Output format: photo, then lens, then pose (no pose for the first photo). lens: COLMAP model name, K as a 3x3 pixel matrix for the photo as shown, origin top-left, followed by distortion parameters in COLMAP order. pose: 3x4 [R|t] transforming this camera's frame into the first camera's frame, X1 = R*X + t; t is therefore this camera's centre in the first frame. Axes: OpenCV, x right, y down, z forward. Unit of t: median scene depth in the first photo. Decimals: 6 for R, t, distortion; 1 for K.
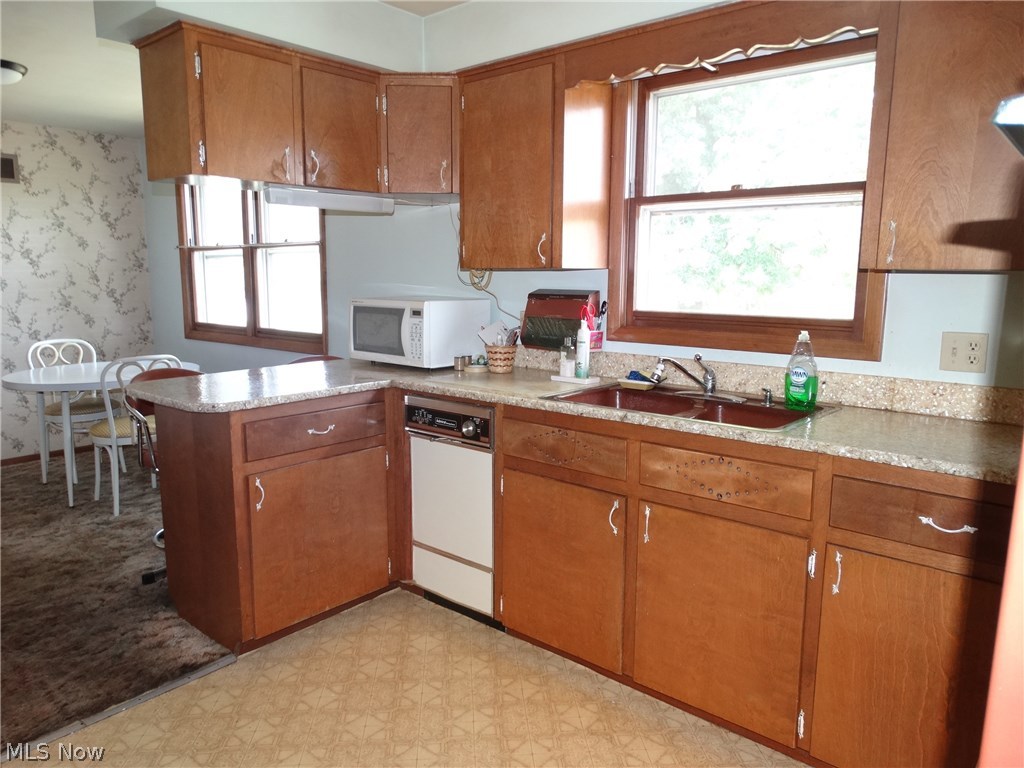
lens RADIAL K [[729.0, 0, 513.8], [0, 729.0, 381.8], [0, 0, 1]] dist [-0.004146, 0.003458]
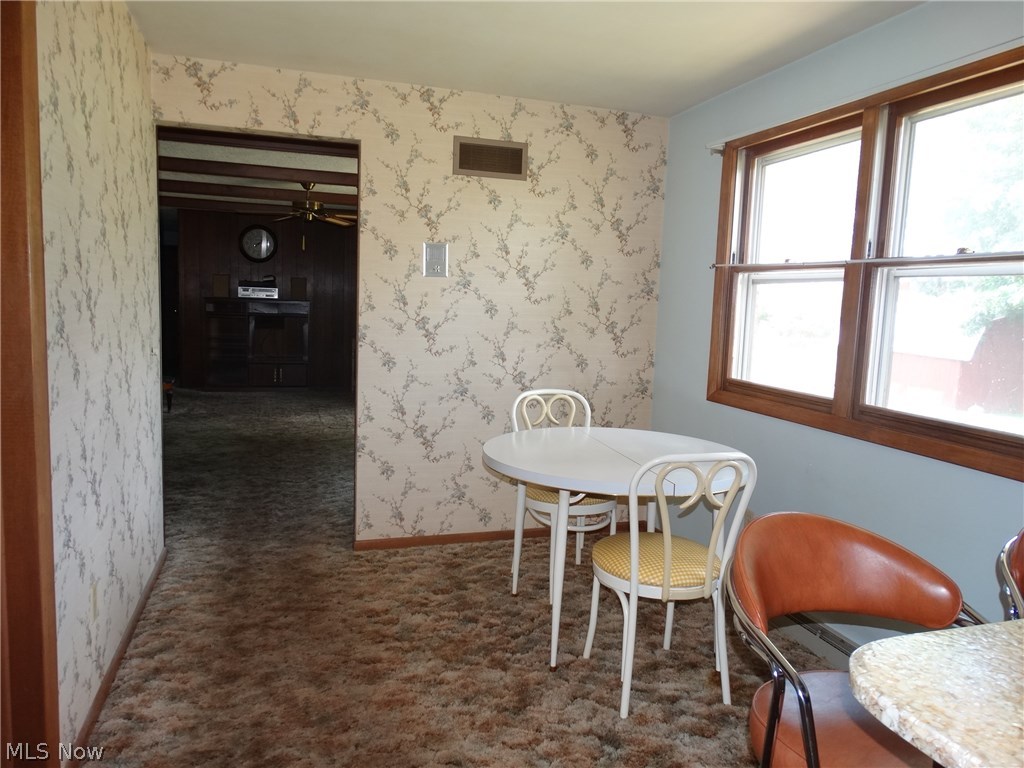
lens RADIAL K [[729.0, 0, 510.9], [0, 729.0, 385.6], [0, 0, 1]] dist [-0.004146, 0.003458]
pose [[0.849860, 0.093162, -0.518709, -0.269404], [-0.112790, 0.993599, -0.006343, -0.050559], [0.514797, 0.063896, 0.854927, 0.343581]]
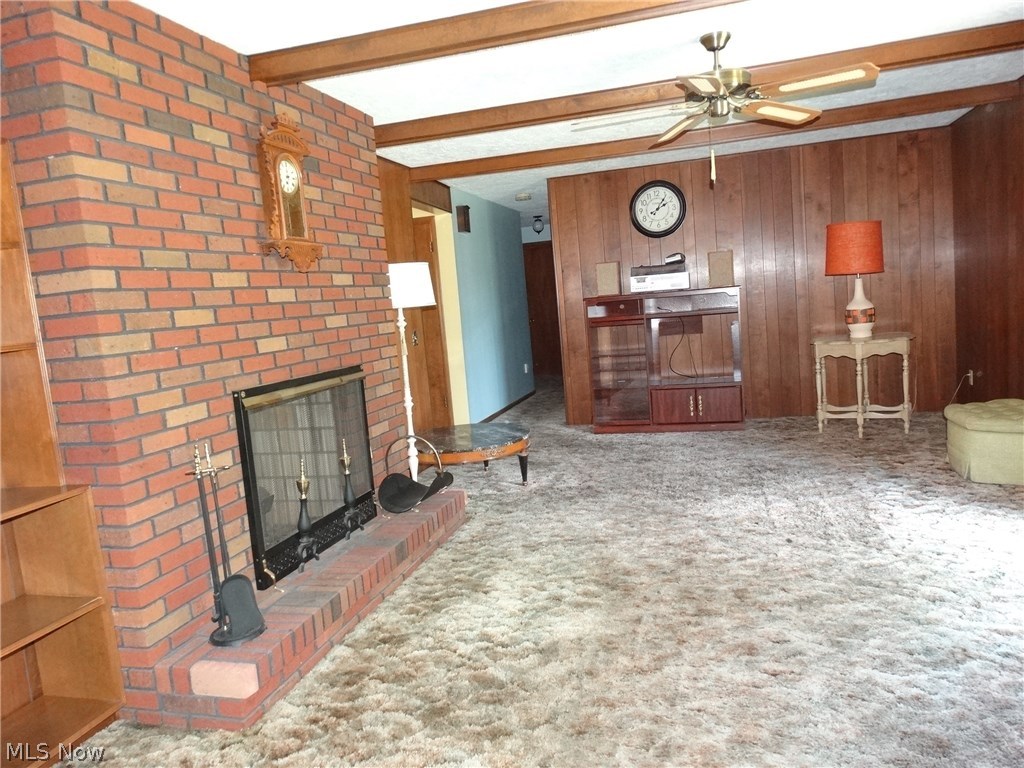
lens RADIAL K [[729.0, 0, 512.2], [0, 729.0, 386.8], [0, 0, 1]] dist [-0.004146, 0.003458]
pose [[0.431199, 0.075167, -0.899120, -0.462162], [-0.053553, 0.996899, 0.057659, -0.071659], [0.900666, 0.023288, 0.433887, 0.523041]]
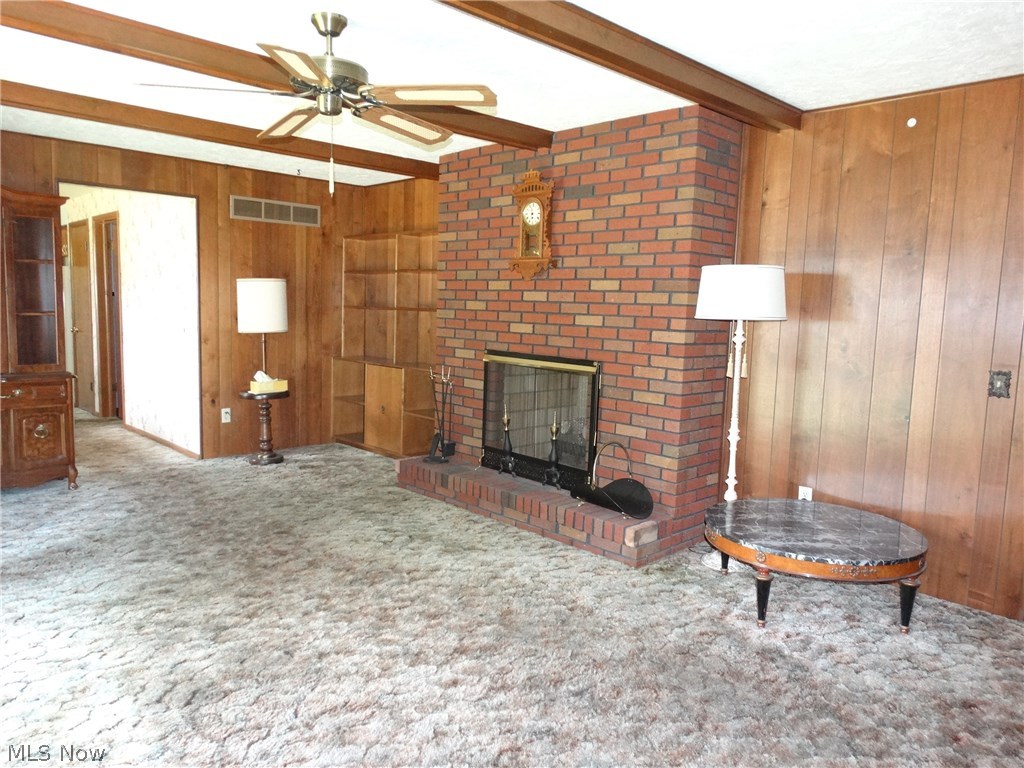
lens RADIAL K [[729.0, 0, 514.7], [0, 729.0, 382.3], [0, 0, 1]] dist [-0.004146, 0.003458]
pose [[-0.996295, -0.033823, 0.079069, -0.722599], [-0.012543, 0.966730, 0.255491, -0.130570], [-0.085080, 0.253552, -0.963573, 0.890647]]
